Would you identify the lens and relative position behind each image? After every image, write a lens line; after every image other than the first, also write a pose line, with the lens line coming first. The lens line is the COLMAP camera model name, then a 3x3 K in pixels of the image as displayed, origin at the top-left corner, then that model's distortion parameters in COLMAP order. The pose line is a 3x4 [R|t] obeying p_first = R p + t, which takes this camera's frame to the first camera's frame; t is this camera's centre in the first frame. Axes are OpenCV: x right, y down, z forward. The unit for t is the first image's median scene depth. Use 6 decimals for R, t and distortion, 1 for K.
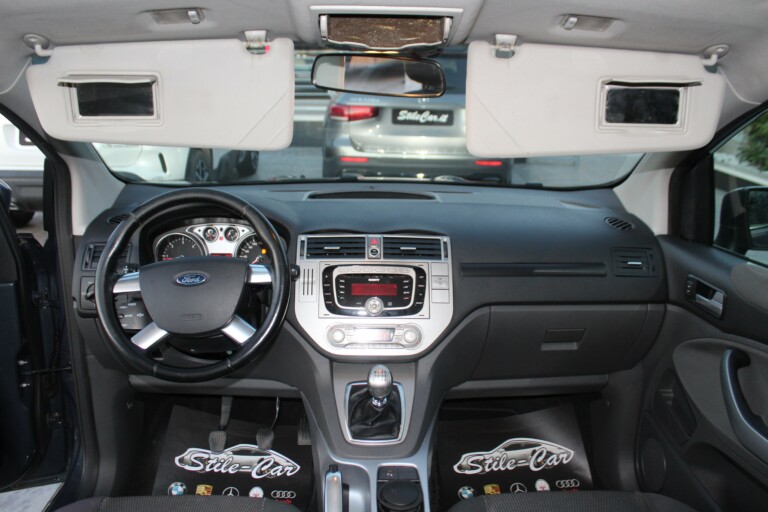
lens RADIAL K [[629.7, 0, 384.0], [0, 629.7, 256.0], [0, 0, 1]] dist [-0.154897, 0.122371]
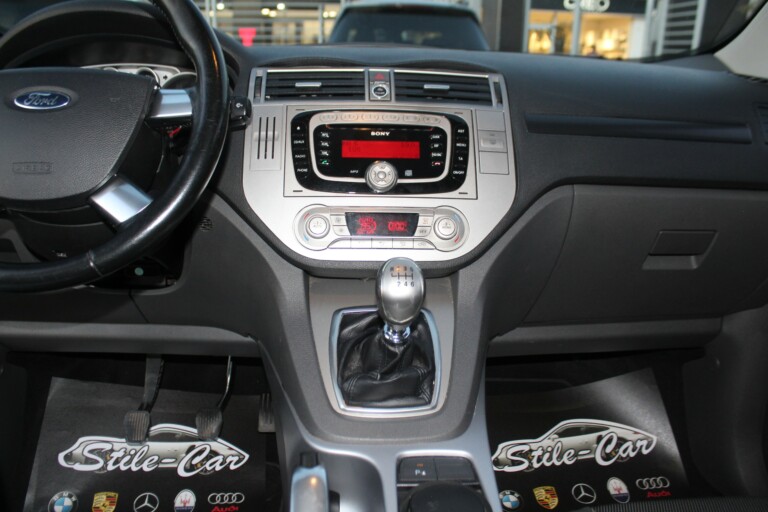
lens RADIAL K [[629.7, 0, 384.0], [0, 629.7, 256.0], [0, 0, 1]] dist [-0.154897, 0.122371]
pose [[0.999430, -0.000856, 0.033753, -0.031536], [0.000928, 0.999997, -0.002125, 0.148629], [-0.033751, 0.002155, 0.999428, 0.414795]]
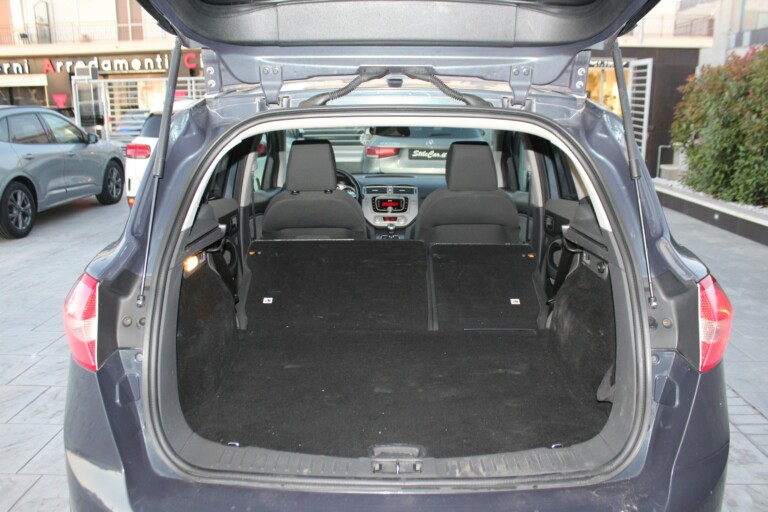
lens RADIAL K [[629.7, 0, 384.0], [0, 629.7, 256.0], [0, 0, 1]] dist [-0.154897, 0.122371]
pose [[0.998943, -0.004886, -0.045696, 0.083804], [0.001486, 0.997246, -0.074149, 0.485727], [0.045932, 0.074002, 0.996200, -1.766859]]
